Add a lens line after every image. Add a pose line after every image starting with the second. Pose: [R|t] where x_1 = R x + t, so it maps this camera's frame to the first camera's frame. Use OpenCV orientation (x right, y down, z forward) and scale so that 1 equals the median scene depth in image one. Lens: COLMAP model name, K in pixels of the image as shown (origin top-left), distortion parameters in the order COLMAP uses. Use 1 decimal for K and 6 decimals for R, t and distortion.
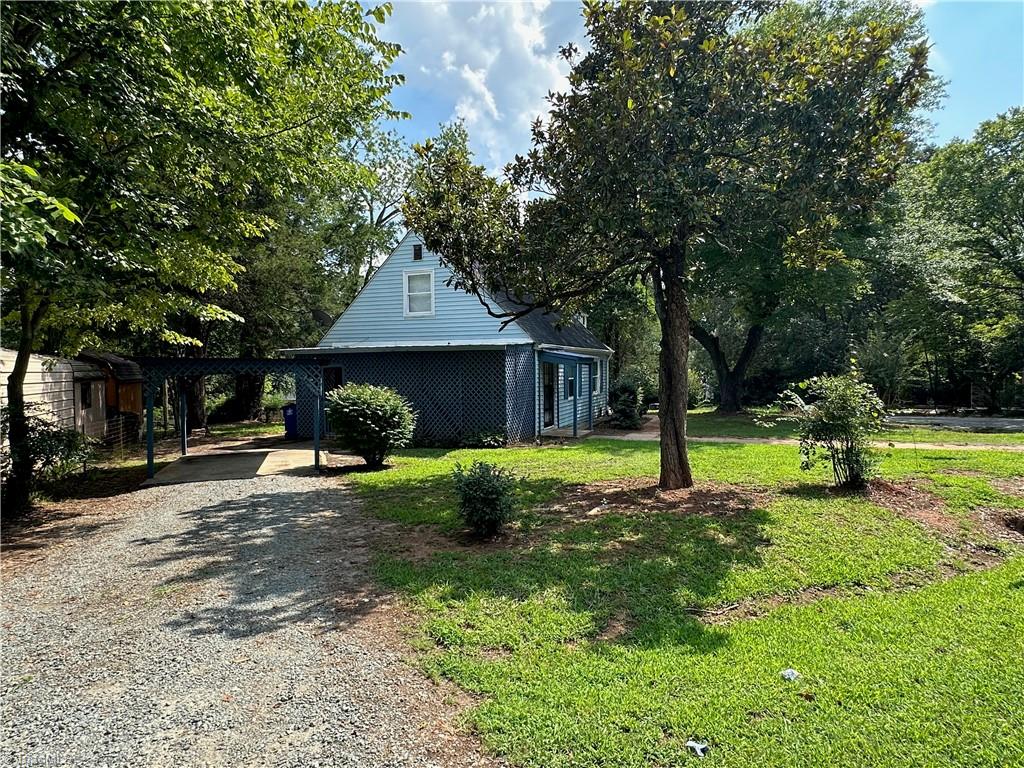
lens RADIAL K [[598.9, 0, 512.0], [0, 598.9, 384.0], [0, 0, 1]] dist [-0.001687, -0.000355]
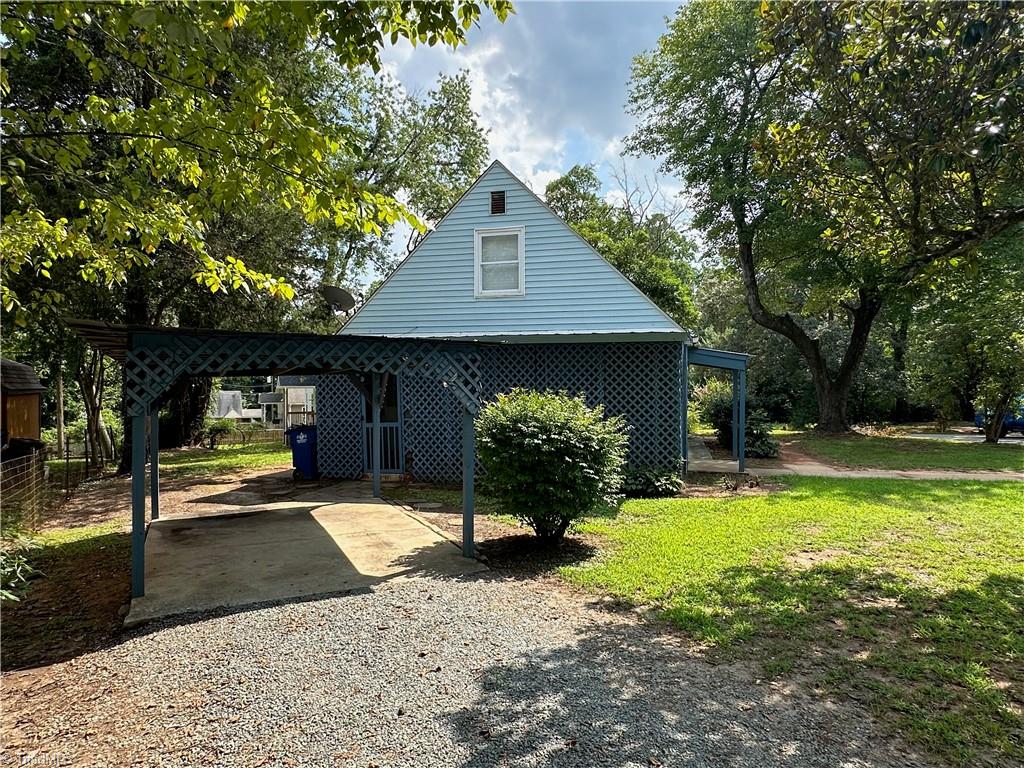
lens RADIAL K [[625.6, 0, 512.0], [0, 625.6, 384.0], [0, 0, 1]] dist [-0.001758, -0.000588]
pose [[0.992109, 0.004408, 0.125303, -0.232109], [-0.001195, 0.999669, -0.025706, 0.005147], [-0.125375, 0.025353, 0.991785, 0.298961]]
